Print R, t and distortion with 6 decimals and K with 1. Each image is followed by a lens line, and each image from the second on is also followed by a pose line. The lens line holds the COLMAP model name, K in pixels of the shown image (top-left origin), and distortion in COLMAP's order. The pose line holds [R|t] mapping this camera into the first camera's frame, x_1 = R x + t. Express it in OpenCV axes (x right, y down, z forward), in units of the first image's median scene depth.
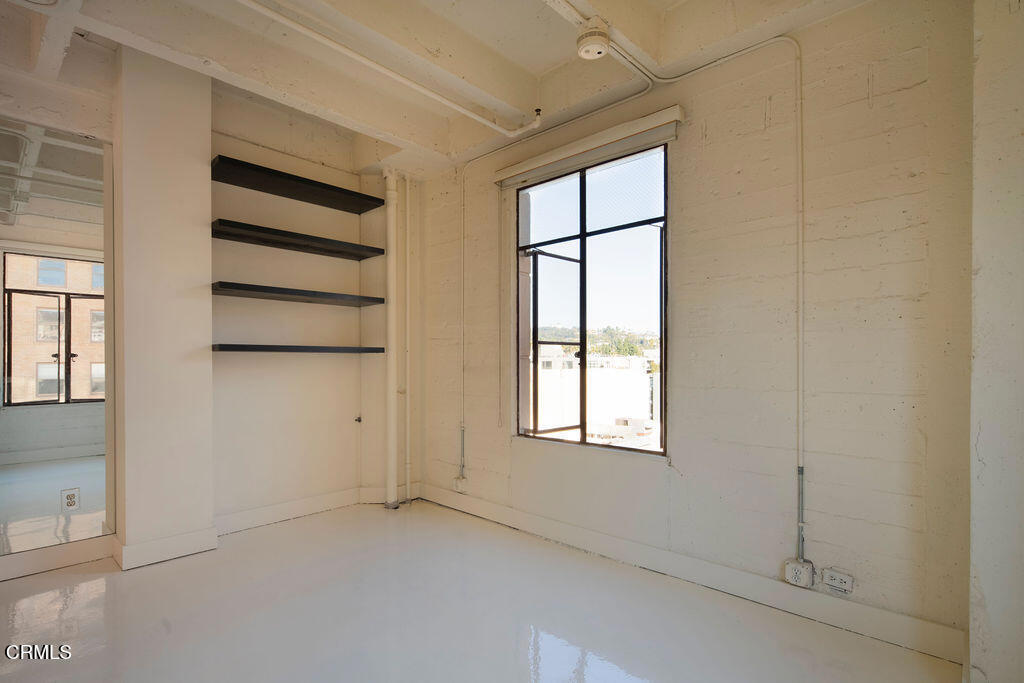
lens RADIAL K [[510.1, 0, 512.0], [0, 510.1, 341.5], [0, 0, 1]] dist [0.002065, -0.000764]
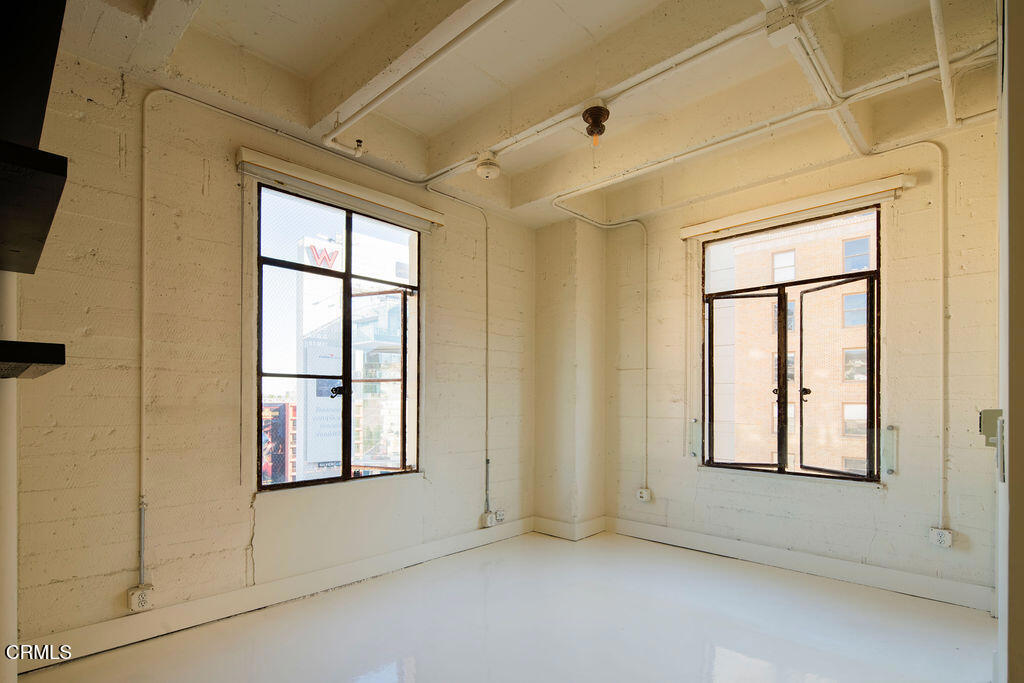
lens RADIAL K [[491.8, 0, 507.7], [0, 491.8, 379.7], [0, 0, 1]] dist [-0.003085, -0.001214]
pose [[0.017283, 0.047745, 0.998710, -0.865573], [-0.034970, 0.998277, -0.047119, 0.036893], [-0.999239, -0.034111, 0.018923, 0.689243]]
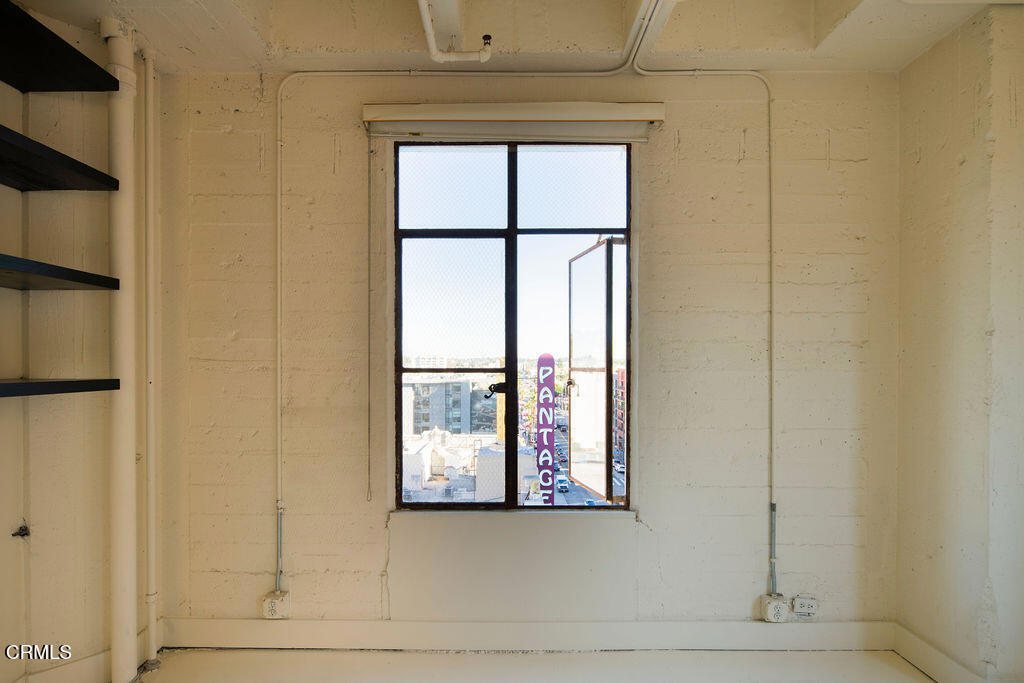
lens RADIAL K [[498.1, 0, 511.3], [0, 498.1, 356.9], [0, 0, 1]] dist [0.000942, -0.000229]
pose [[0.731694, 0.016840, 0.681425, -0.377263], [-0.027742, 0.999602, 0.005085, -0.028048], [-0.681069, -0.022625, 0.731870, 0.481815]]
